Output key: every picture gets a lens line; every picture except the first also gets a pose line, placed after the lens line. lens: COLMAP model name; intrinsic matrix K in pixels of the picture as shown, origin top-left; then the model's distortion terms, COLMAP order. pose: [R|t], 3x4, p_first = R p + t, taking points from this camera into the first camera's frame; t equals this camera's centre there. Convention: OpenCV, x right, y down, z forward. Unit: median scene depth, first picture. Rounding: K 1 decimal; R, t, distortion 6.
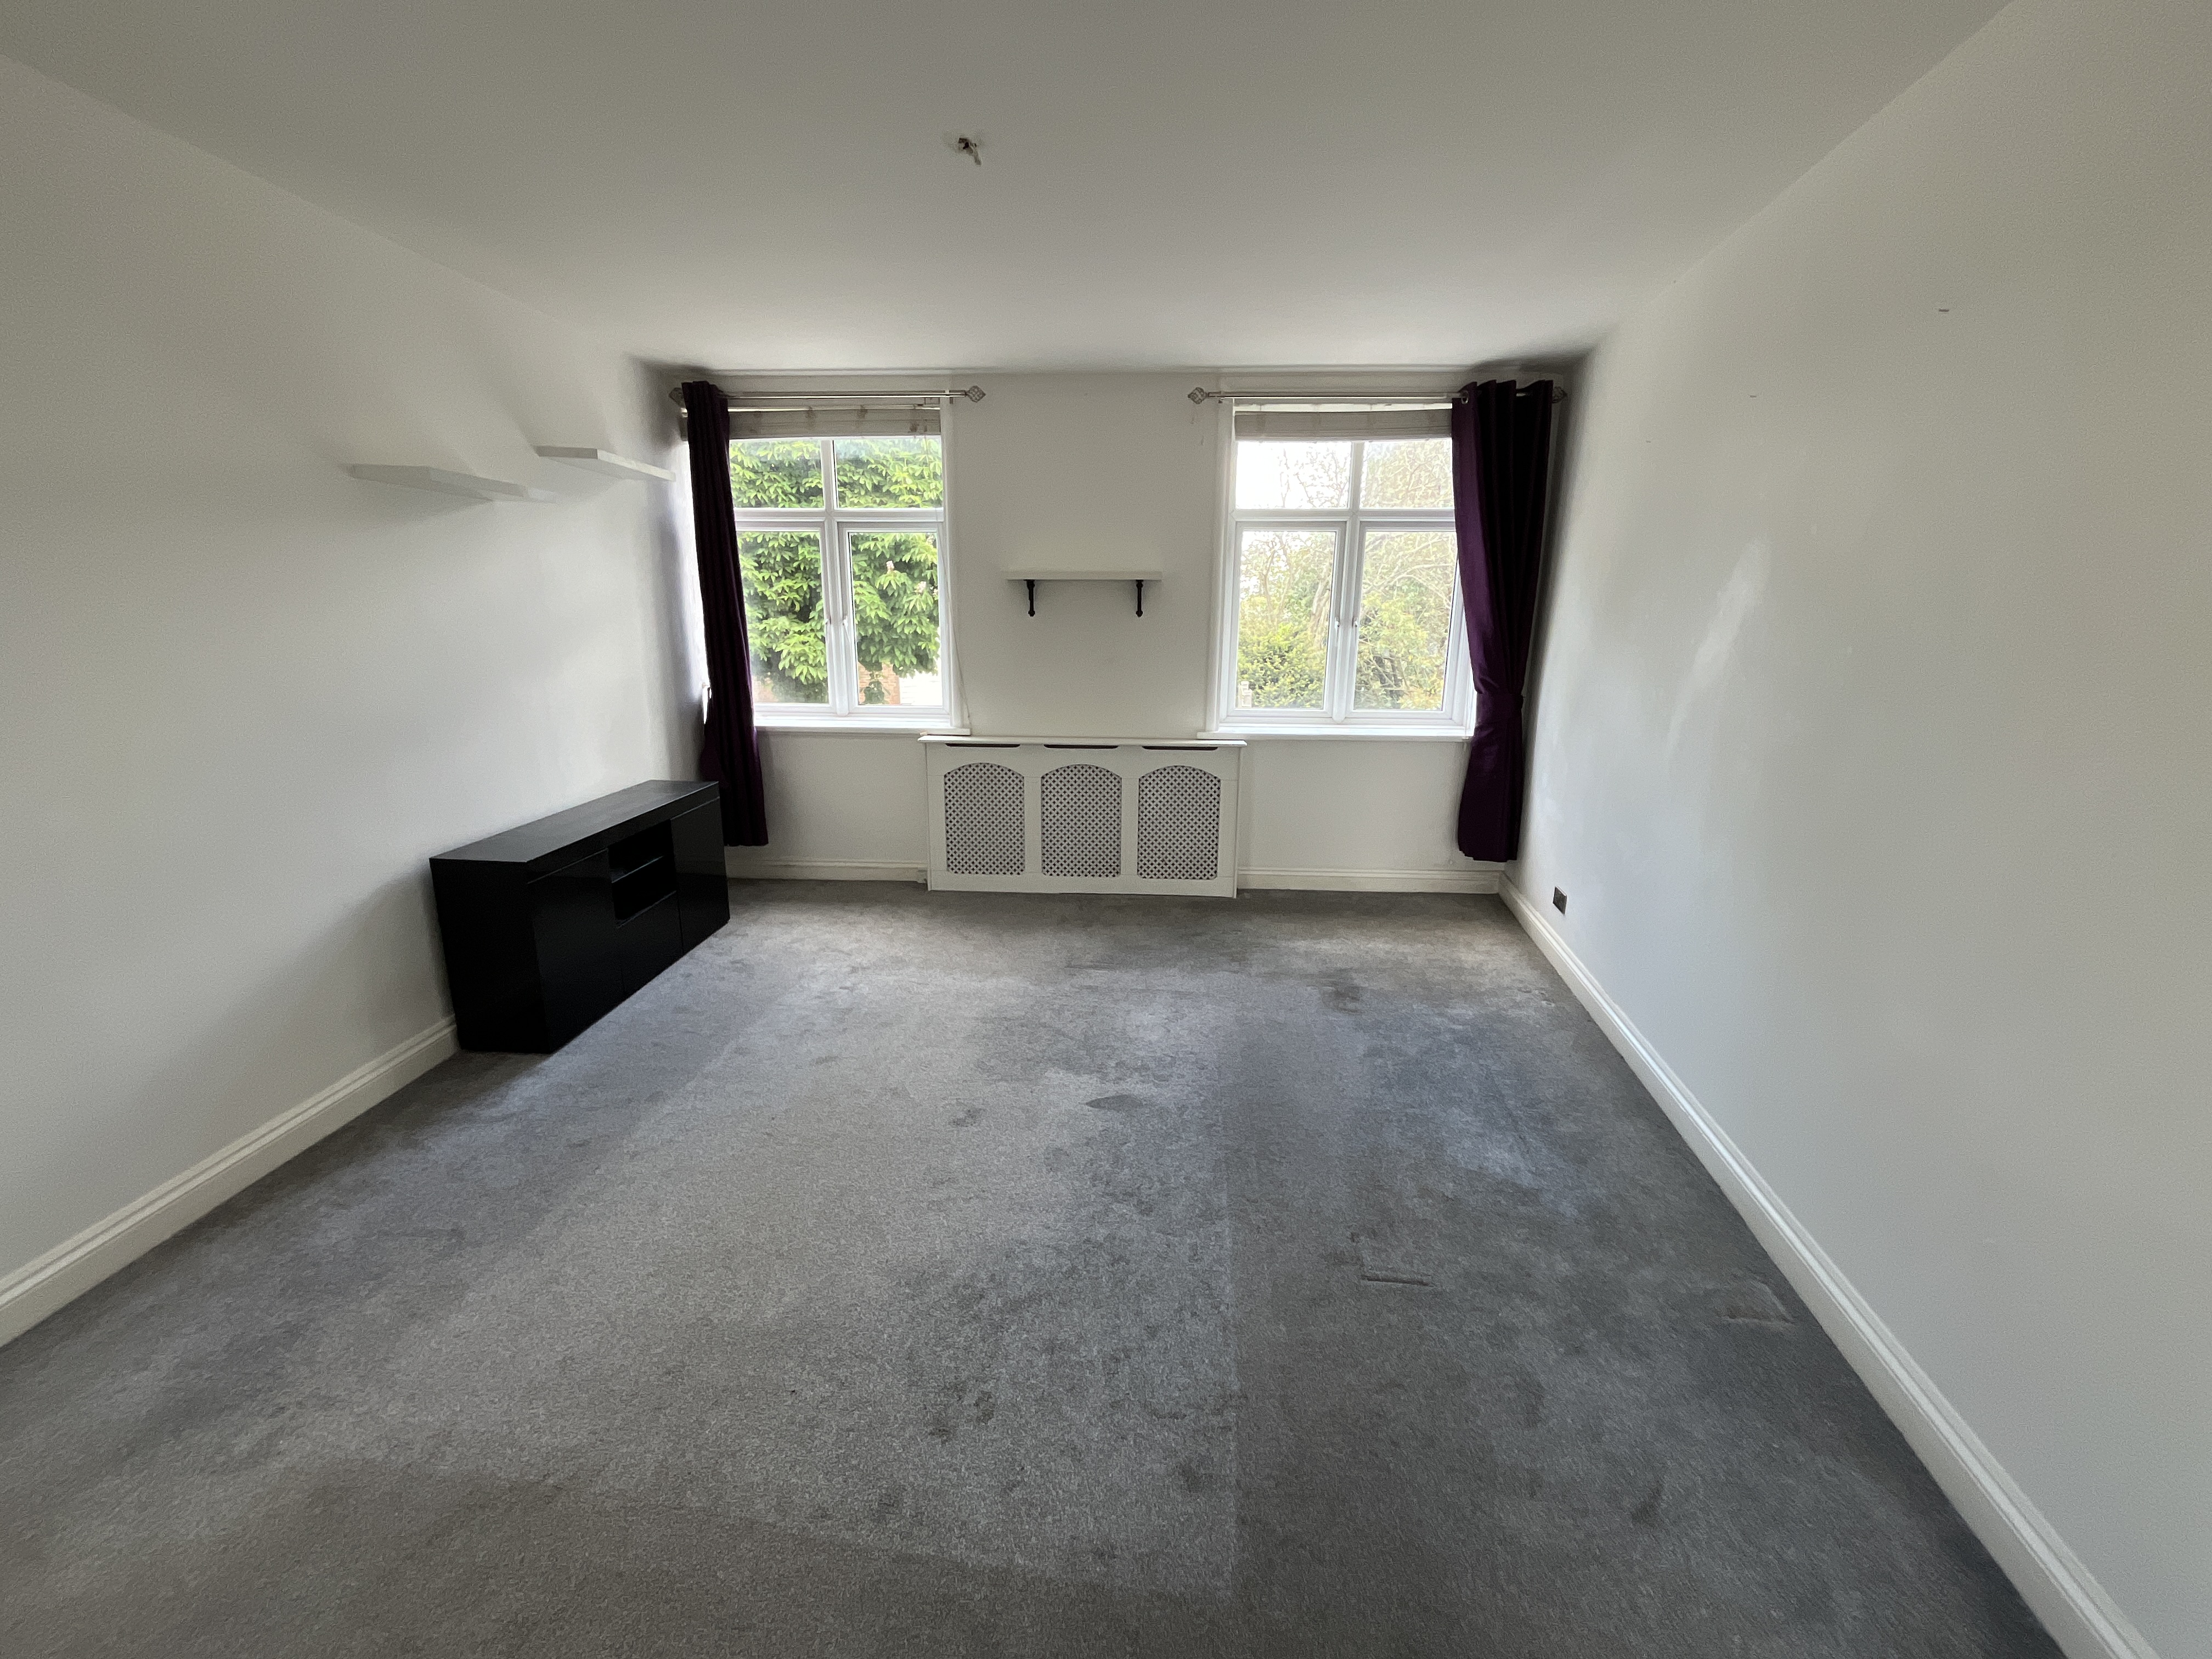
lens RADIAL K [[890.9, 0, 1097.9], [0, 890.9, 829.4], [0, 0, 1]] dist [-0.003961, -0.000456]
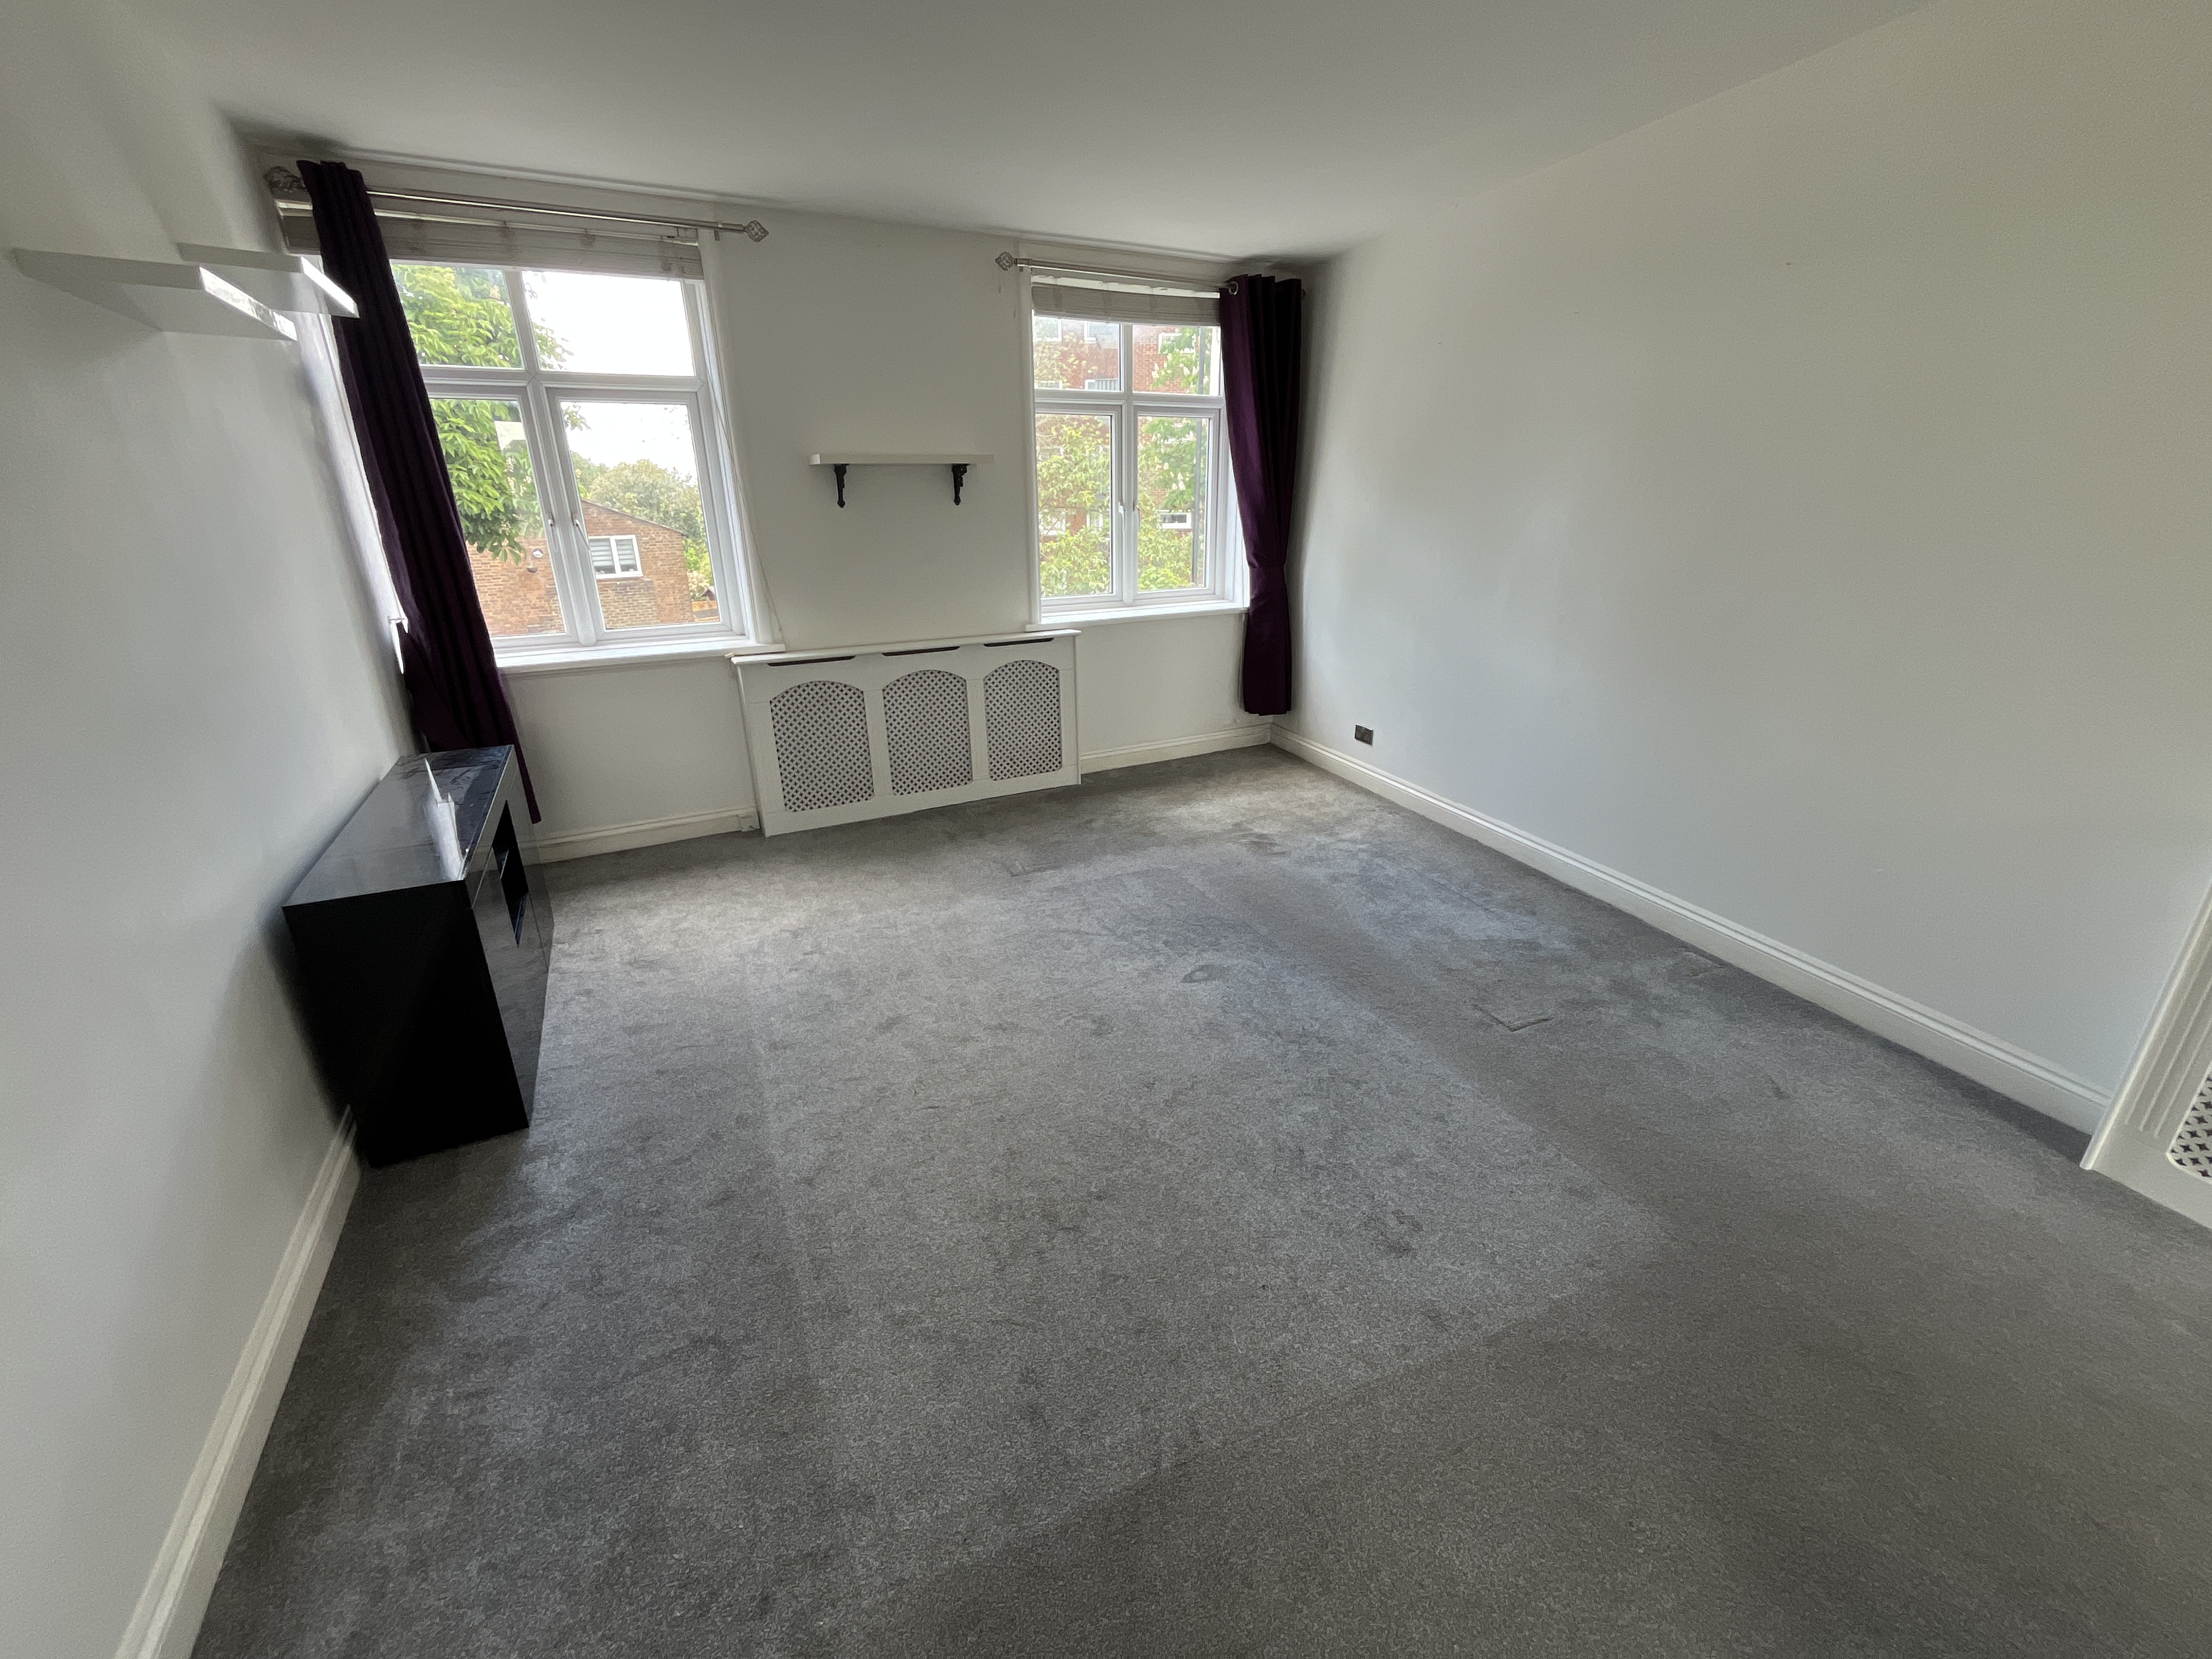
lens RADIAL K [[890.9, 0, 1097.9], [0, 890.9, 829.4], [0, 0, 1]] dist [-0.003961, -0.000456]
pose [[0.859726, -0.196066, 0.471624, -0.346315], [0.143006, 0.978857, 0.146249, -0.021136], [-0.490327, -0.058289, 0.869587, 0.093924]]
